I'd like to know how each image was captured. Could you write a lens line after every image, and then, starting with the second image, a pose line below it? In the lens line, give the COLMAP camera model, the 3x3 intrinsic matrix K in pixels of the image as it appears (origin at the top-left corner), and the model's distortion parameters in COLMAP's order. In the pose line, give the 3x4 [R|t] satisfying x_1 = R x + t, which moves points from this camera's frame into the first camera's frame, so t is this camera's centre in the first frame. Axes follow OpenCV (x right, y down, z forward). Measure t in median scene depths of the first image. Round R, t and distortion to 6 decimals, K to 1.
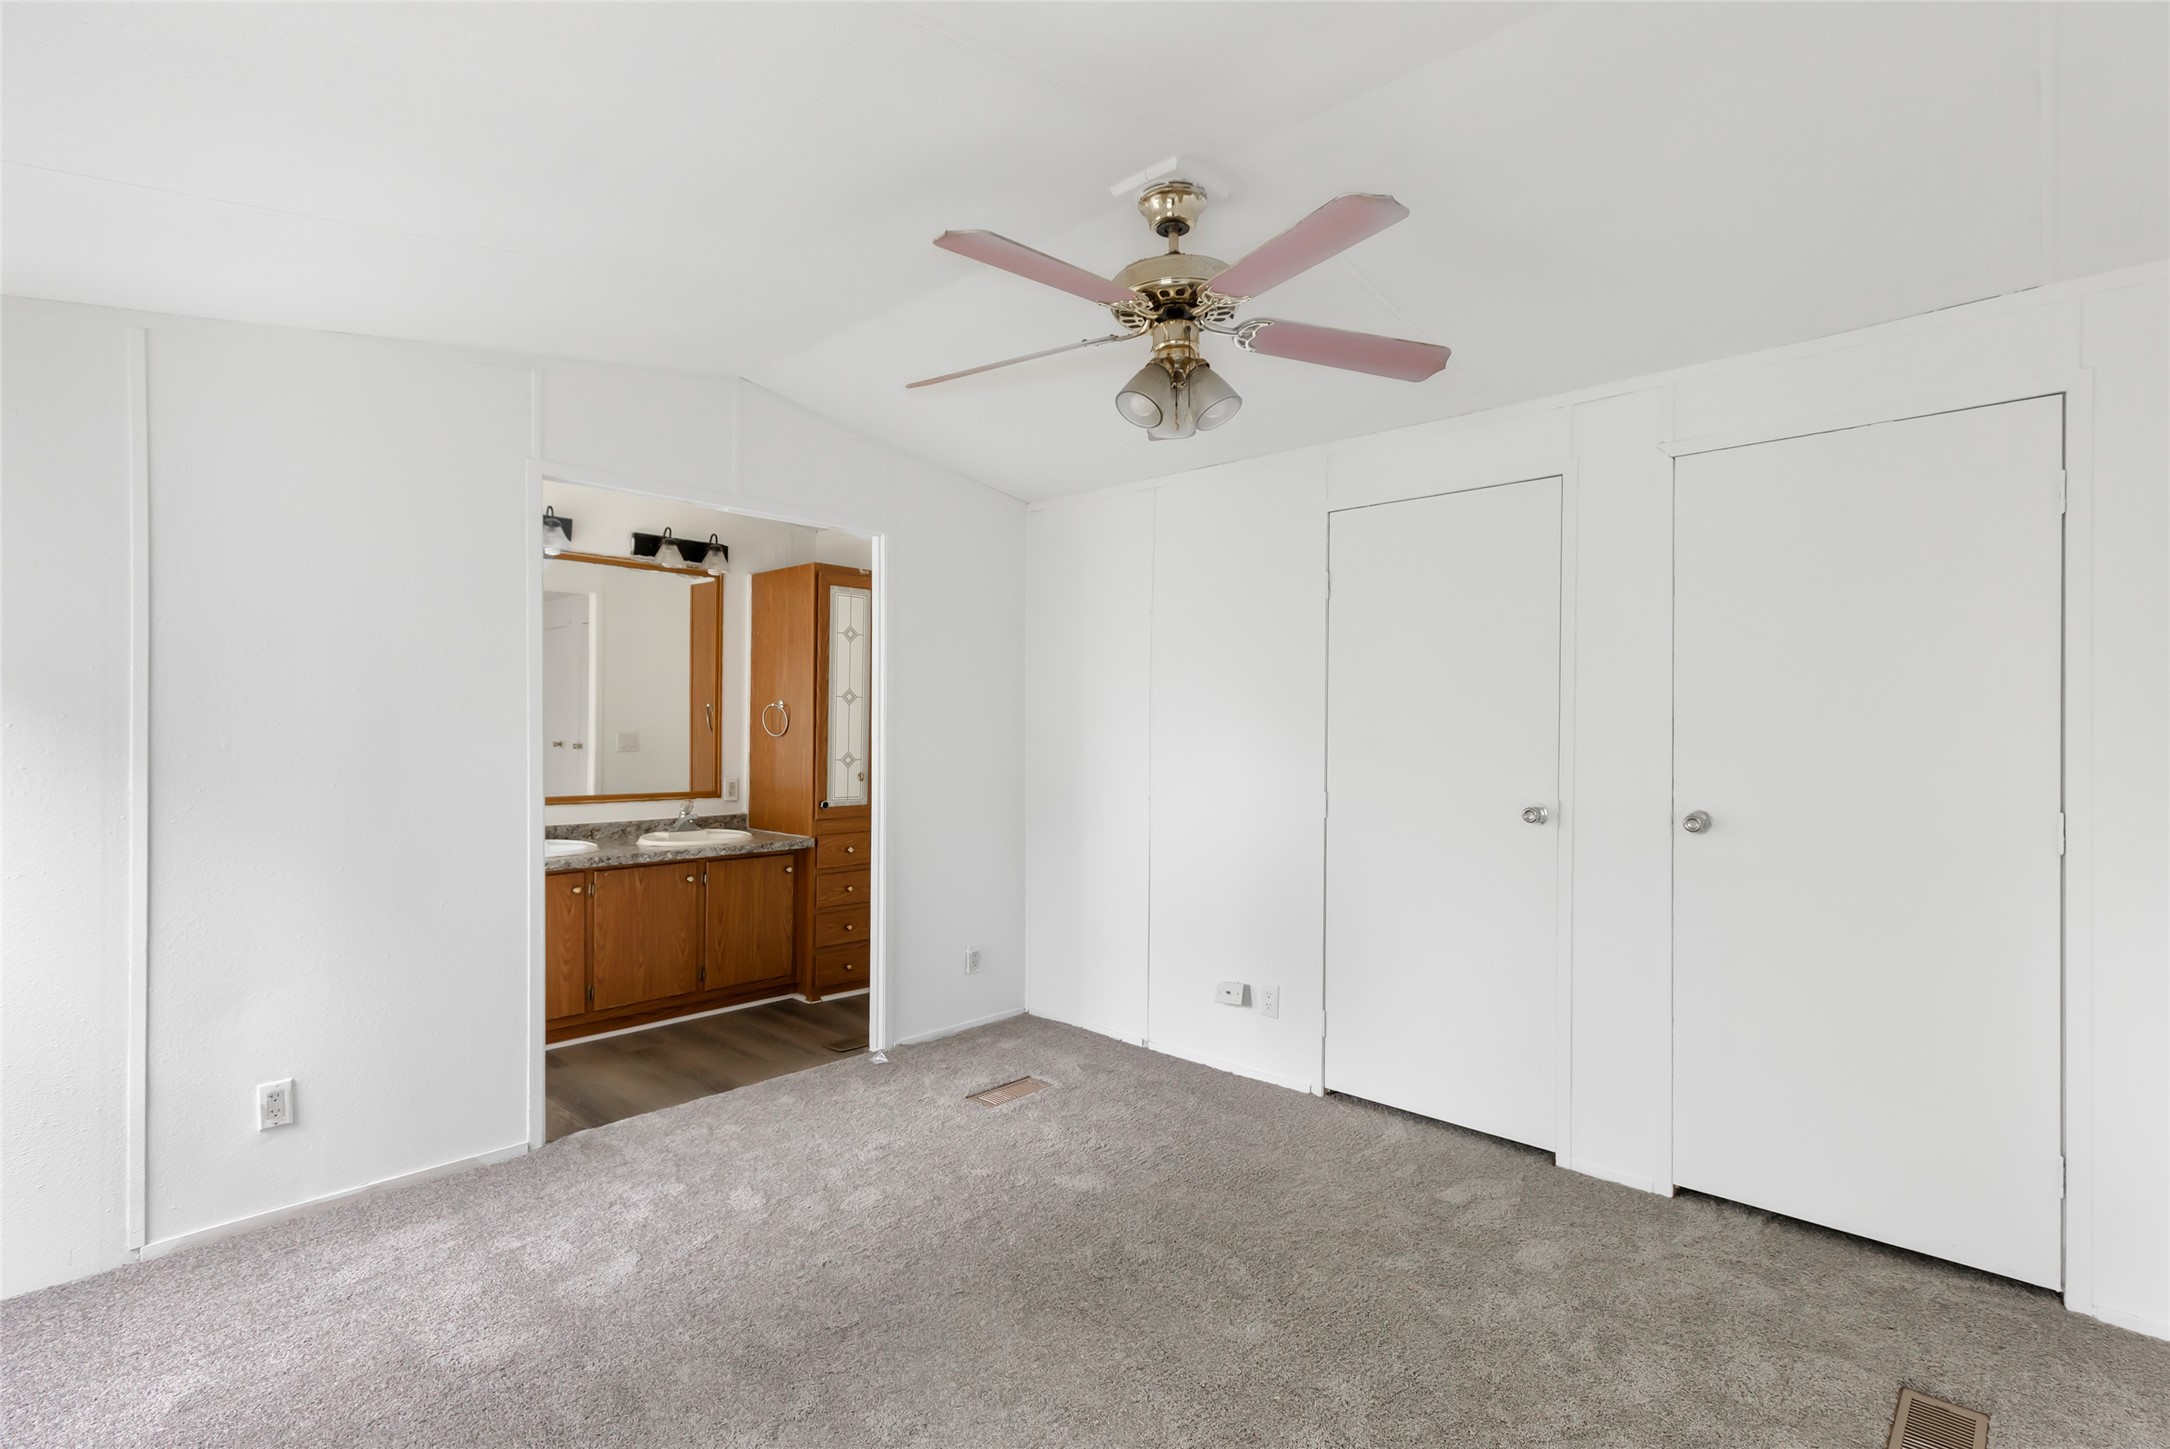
lens RADIAL K [[1010.2, 0, 1066.3], [0, 1010.2, 730.0], [0, 0, 1]] dist [0.003779, 0.000267]
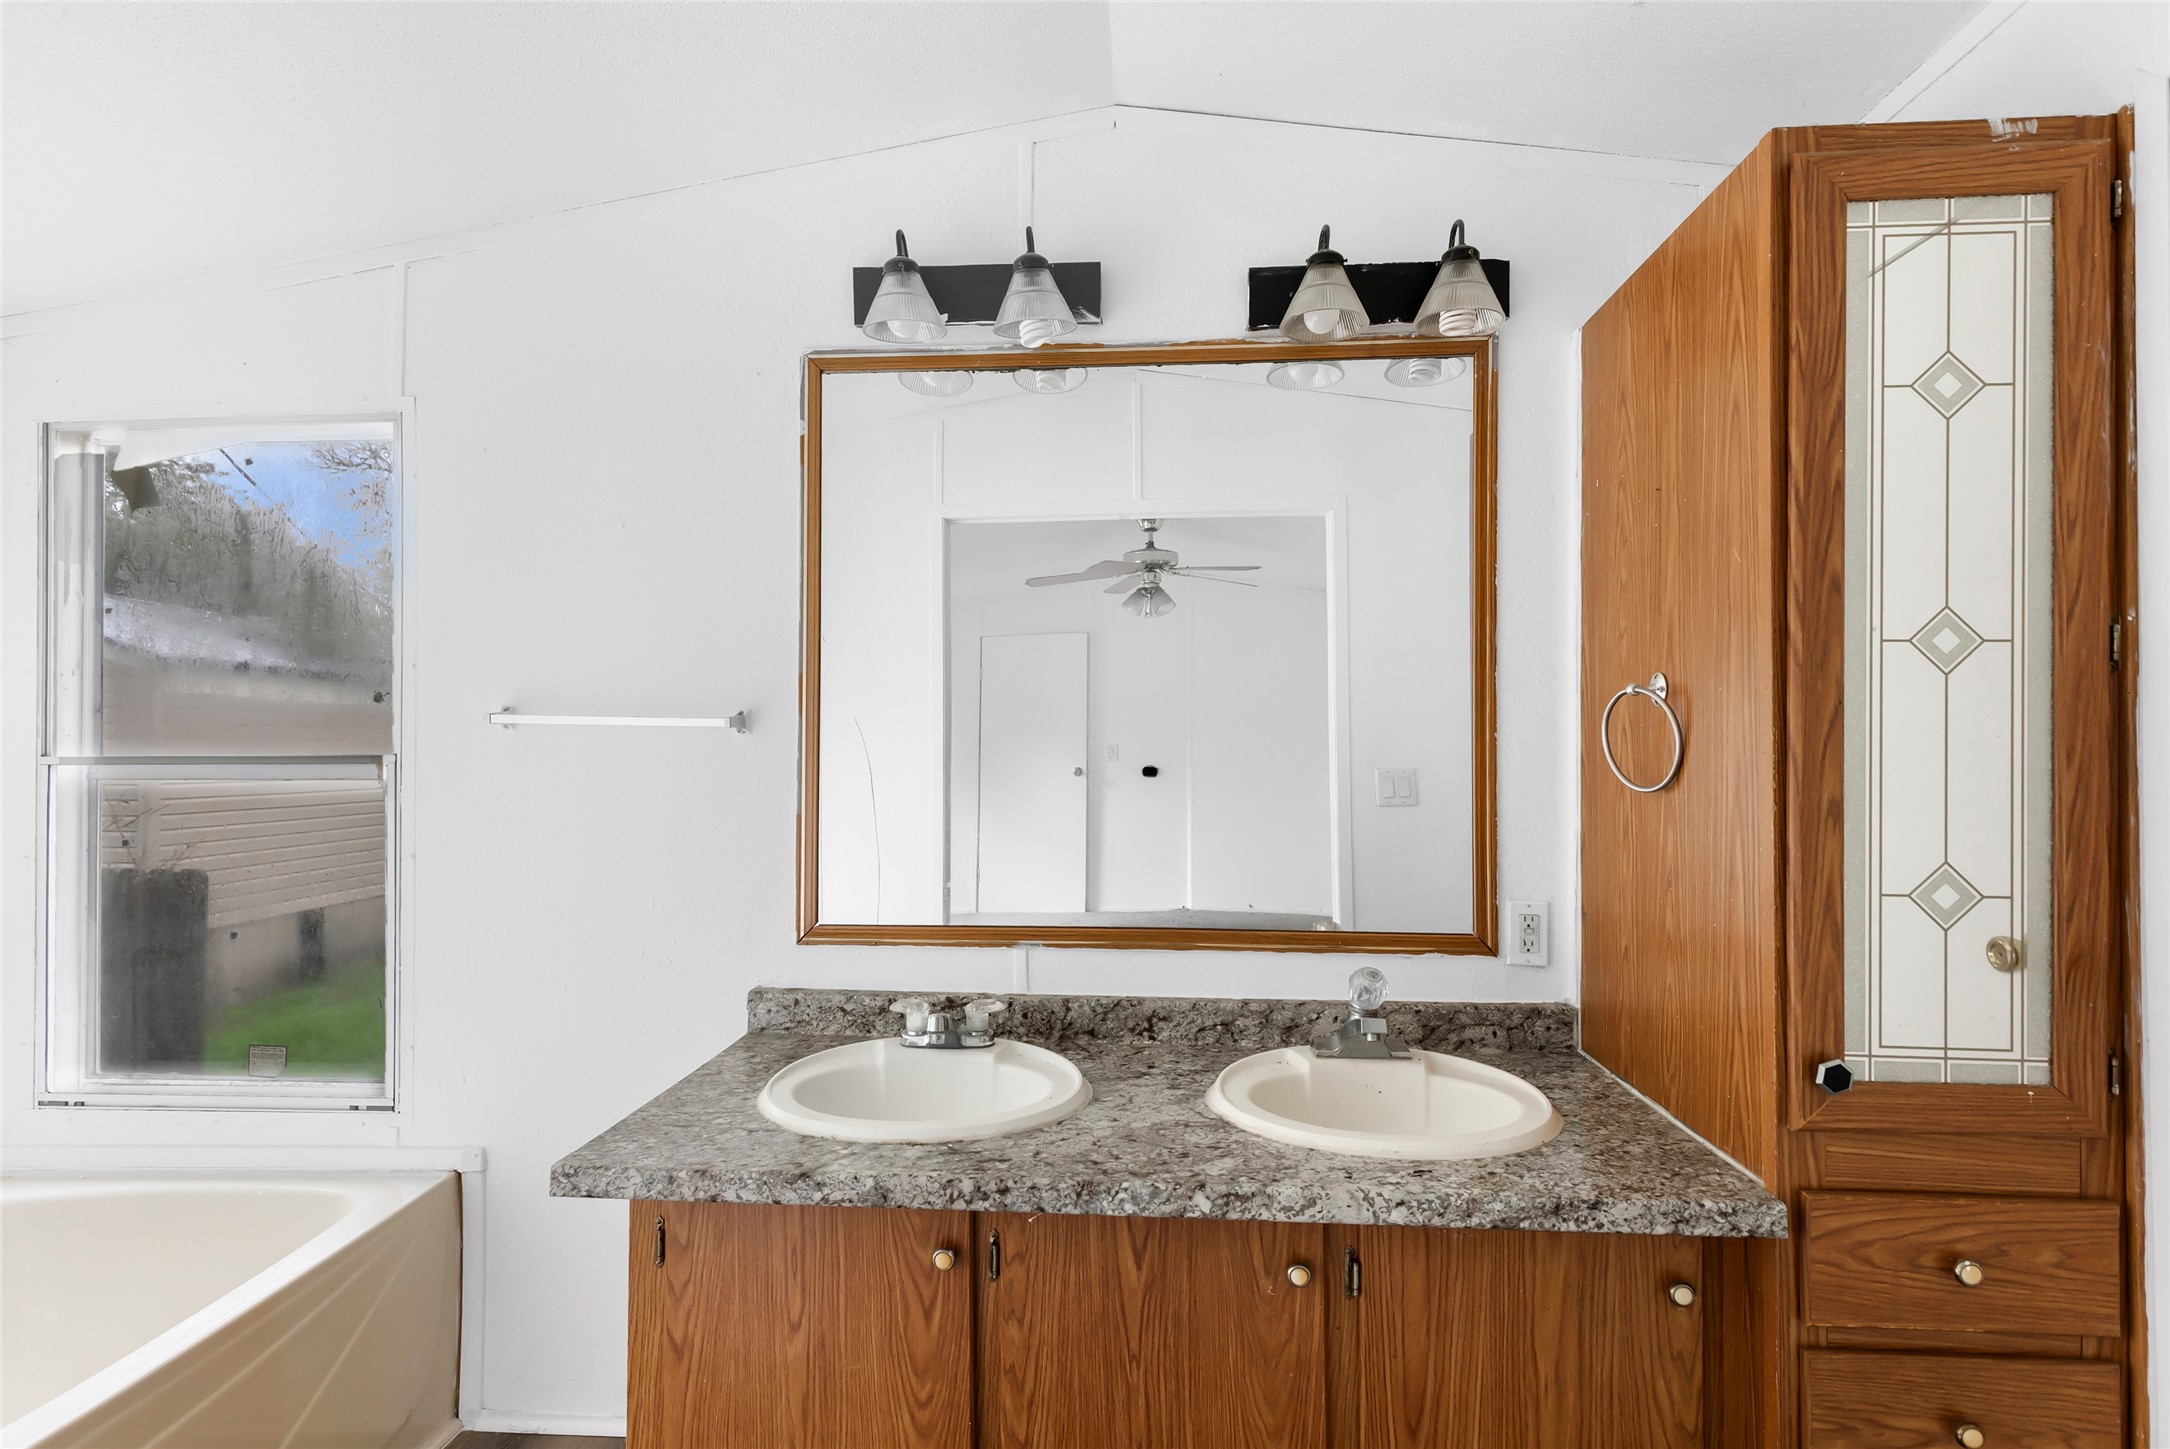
lens RADIAL K [[1024.0, 0, 1098.4], [0, 1024.0, 743.2], [0, 0, 1]] dist [0.000305, 0.000209]
pose [[0.647032, -0.016890, -0.762276, -0.159016], [0.006528, 0.999841, -0.016613, -0.004620], [0.762435, 0.005773, 0.647039, 0.681743]]
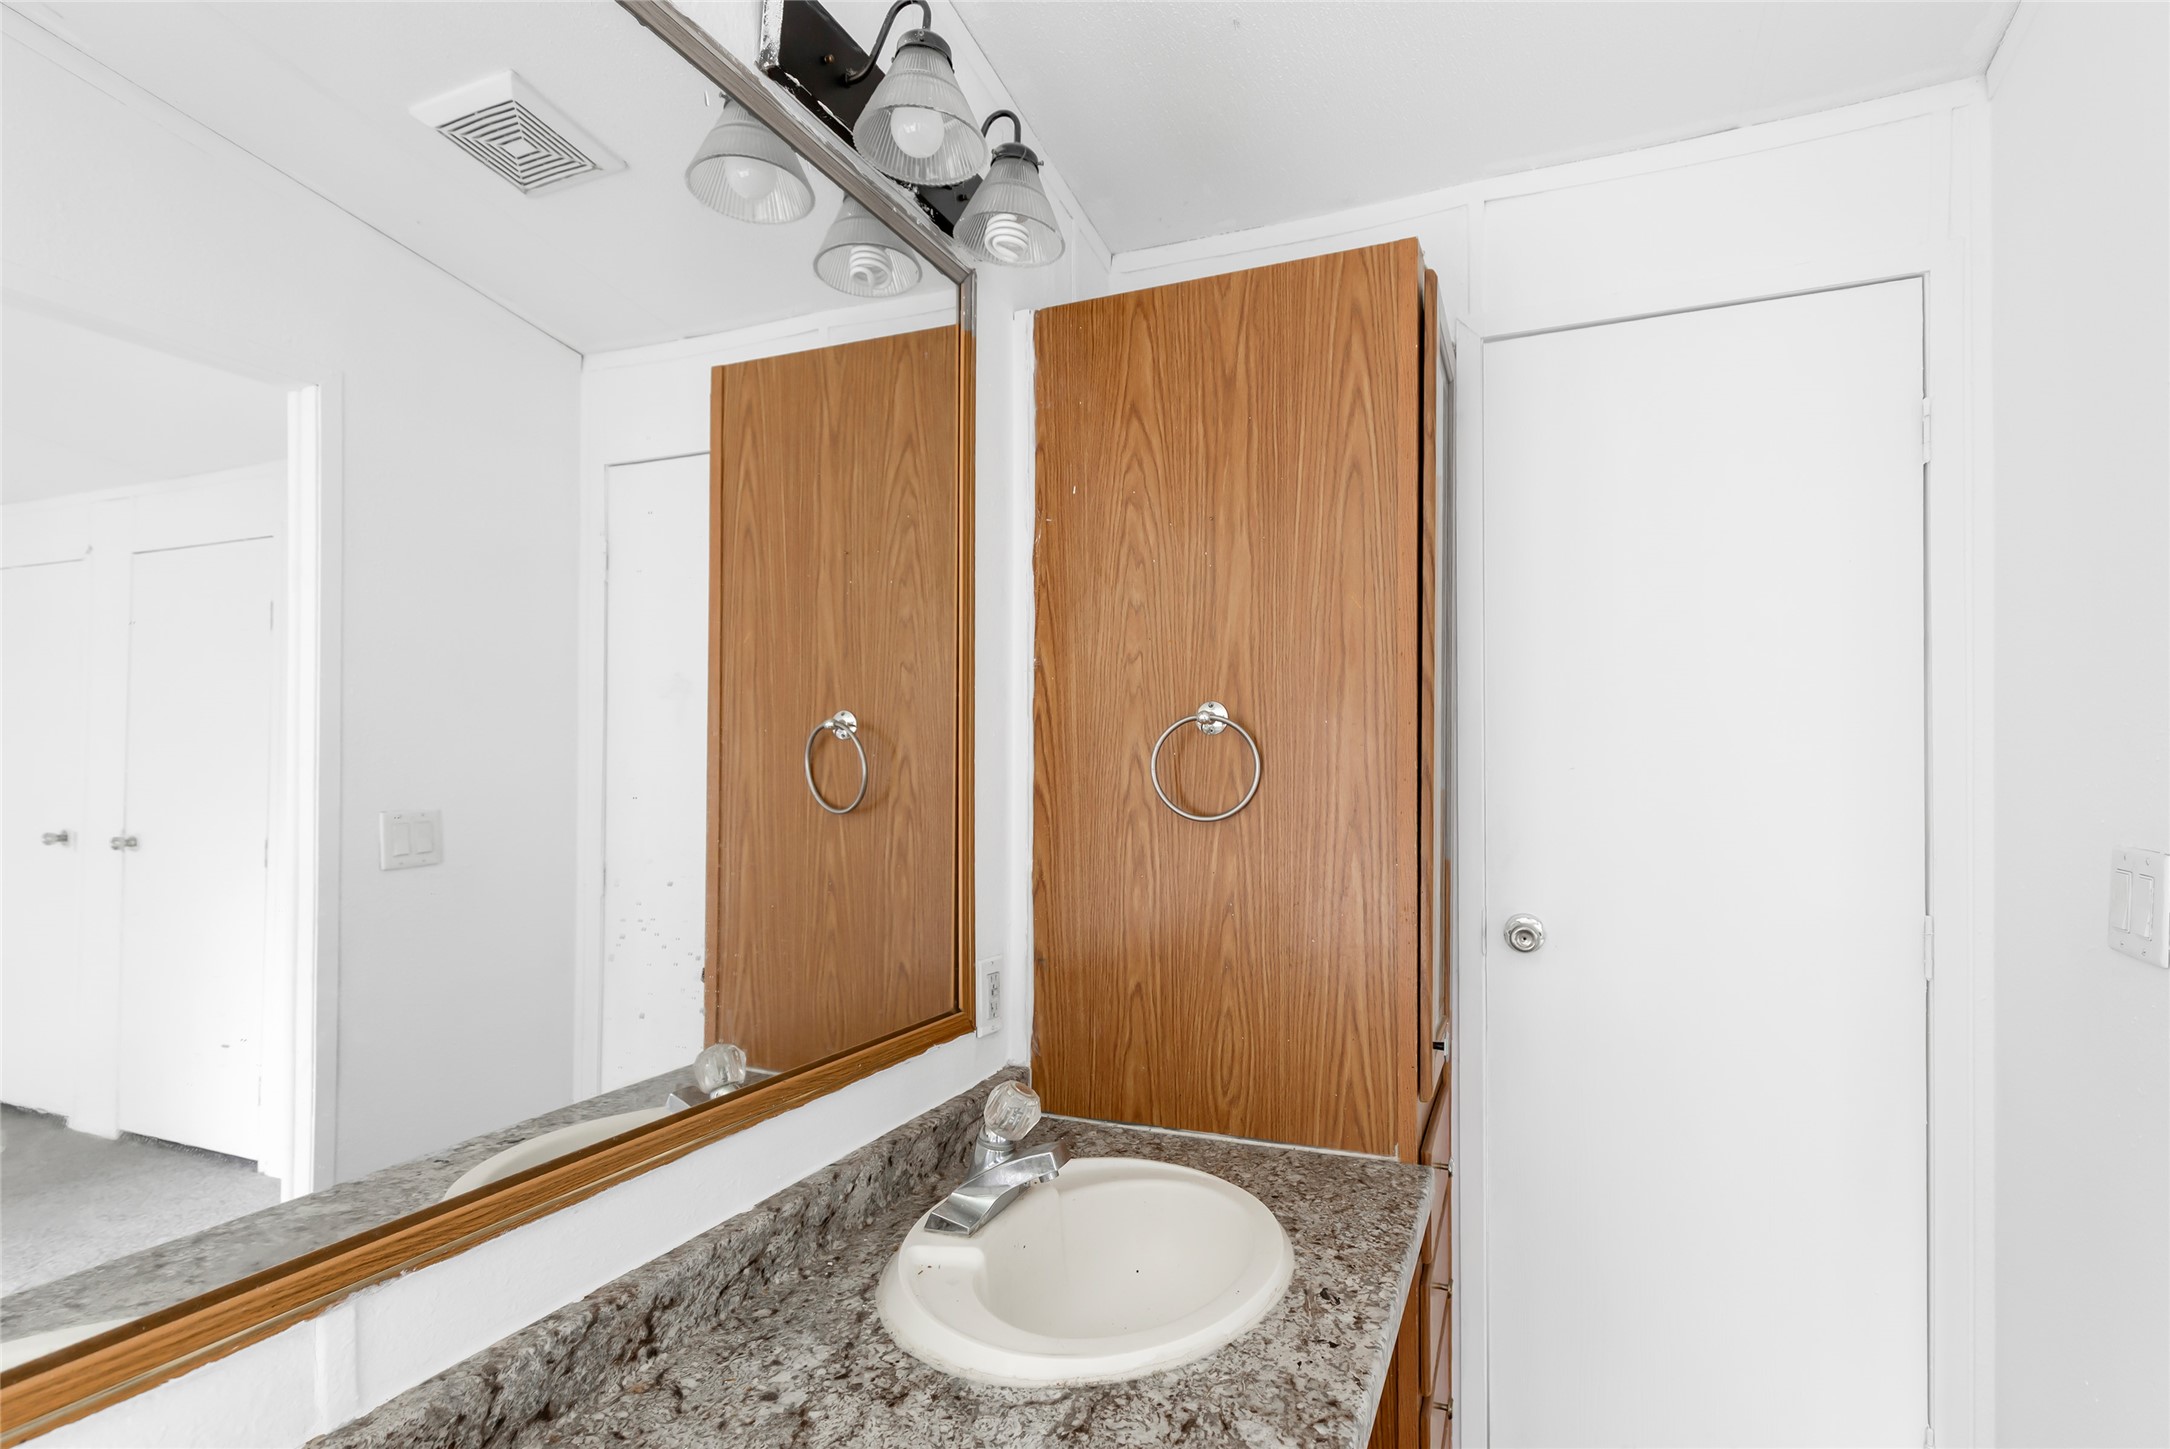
lens RADIAL K [[1036.9, 0, 1129.7], [0, 1036.9, 780.9], [0, 0, 1]] dist [0.001623, -0.000170]
pose [[0.924384, -0.016047, 0.381125, -0.435602], [0.015811, 0.999868, 0.003749, -0.007536], [-0.381135, 0.002560, 0.924516, 0.731729]]
